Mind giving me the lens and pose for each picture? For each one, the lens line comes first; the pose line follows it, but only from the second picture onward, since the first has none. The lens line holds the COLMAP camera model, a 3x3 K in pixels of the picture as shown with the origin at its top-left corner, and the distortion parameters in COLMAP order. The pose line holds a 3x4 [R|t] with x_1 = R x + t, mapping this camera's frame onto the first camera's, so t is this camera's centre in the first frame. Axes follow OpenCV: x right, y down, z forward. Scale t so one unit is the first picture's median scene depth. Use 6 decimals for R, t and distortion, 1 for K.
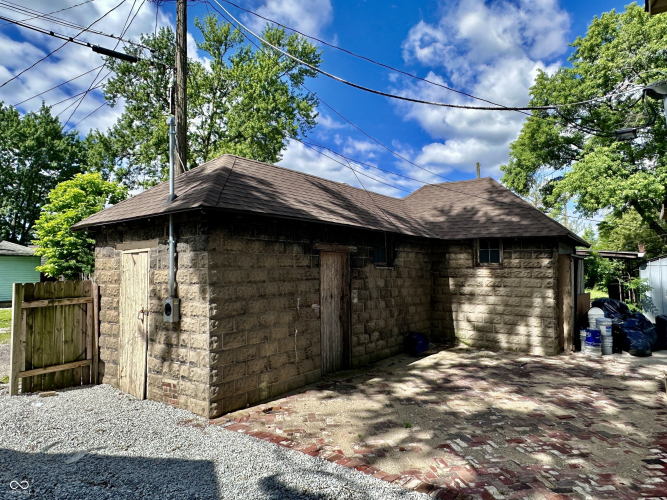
lens RADIAL K [[435.4, 0, 334.5], [0, 435.4, 246.9], [0, 0, 1]] dist [-0.001128, 0.003087]
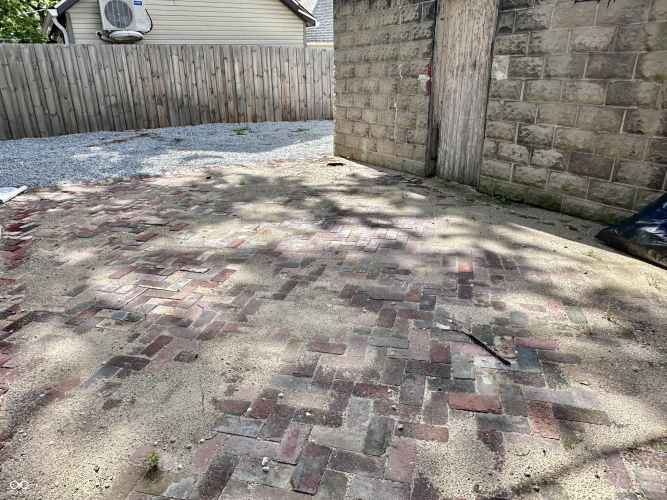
lens RADIAL K [[472.1, 0, 338.0], [0, 472.1, 248.4], [0, 0, 1]] dist [0.038886, -0.055689]
pose [[-0.389644, 0.330366, -0.859672, 0.588694], [0.061298, 0.940679, 0.333714, 0.094384], [0.918923, 0.077333, -0.386781, 0.866368]]
